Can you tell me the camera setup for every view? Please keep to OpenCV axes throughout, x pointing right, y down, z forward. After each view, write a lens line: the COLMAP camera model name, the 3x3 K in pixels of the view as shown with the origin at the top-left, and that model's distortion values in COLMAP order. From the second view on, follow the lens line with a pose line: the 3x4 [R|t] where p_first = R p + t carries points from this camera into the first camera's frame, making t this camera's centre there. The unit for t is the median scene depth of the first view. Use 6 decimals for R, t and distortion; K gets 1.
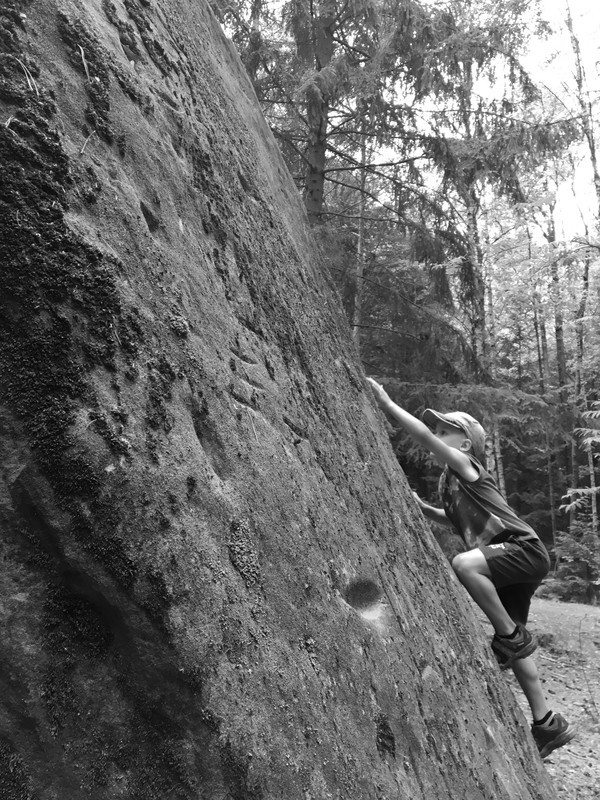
lens RADIAL K [[667.9, 0, 300.0], [0, 667.9, 400.0], [0, 0, 1]] dist [0.094354, -0.152497]
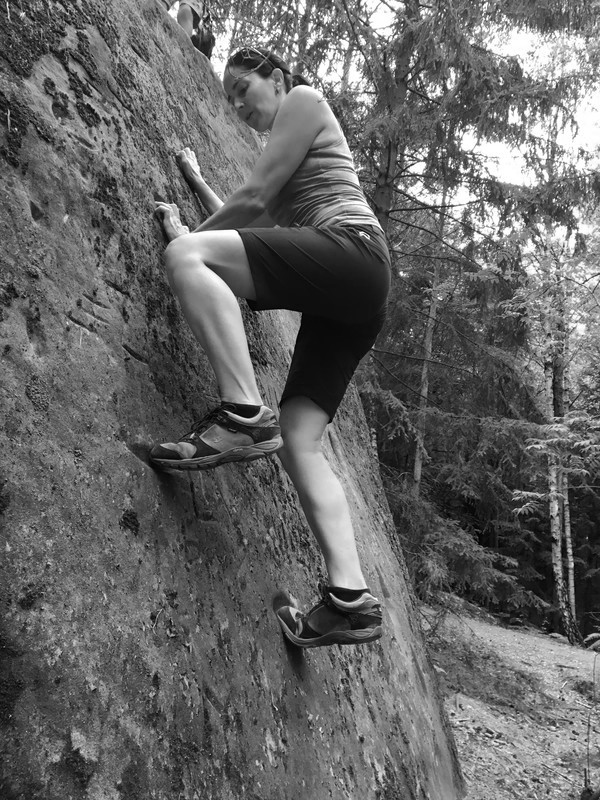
lens RADIAL K [[669.7, 0, 300.0], [0, 669.7, 400.0], [0, 0, 1]] dist [0.012081, 0.000831]
pose [[0.990476, 0.061680, -0.123097, 0.565223], [-0.068215, 0.996437, -0.049591, 0.198951], [0.119599, 0.057516, 0.991155, -0.459123]]
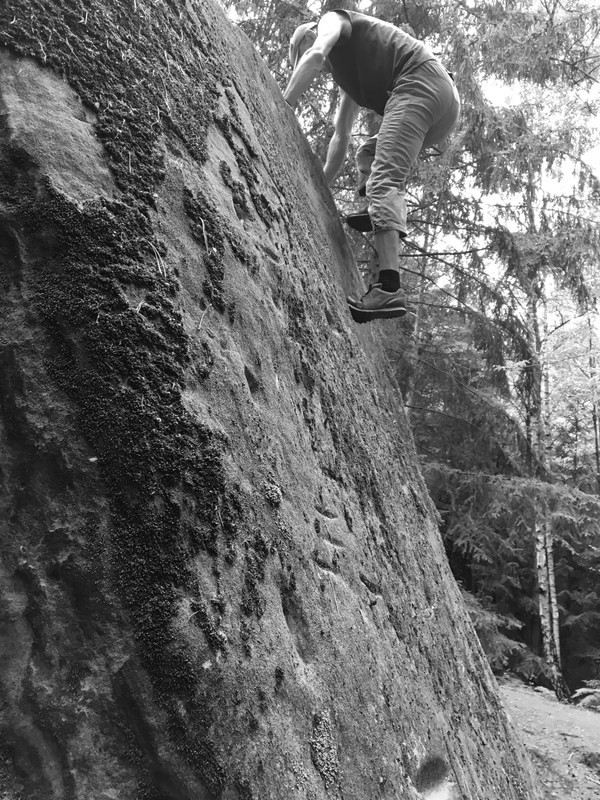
lens RADIAL K [[667.9, 0, 300.0], [0, 667.9, 400.0], [0, 0, 1]] dist [0.094354, -0.152497]
pose [[0.994395, 0.074725, -0.074791, -0.057738], [-0.081969, 0.991706, -0.098997, -0.124414], [0.066773, 0.104573, 0.992273, -0.028989]]
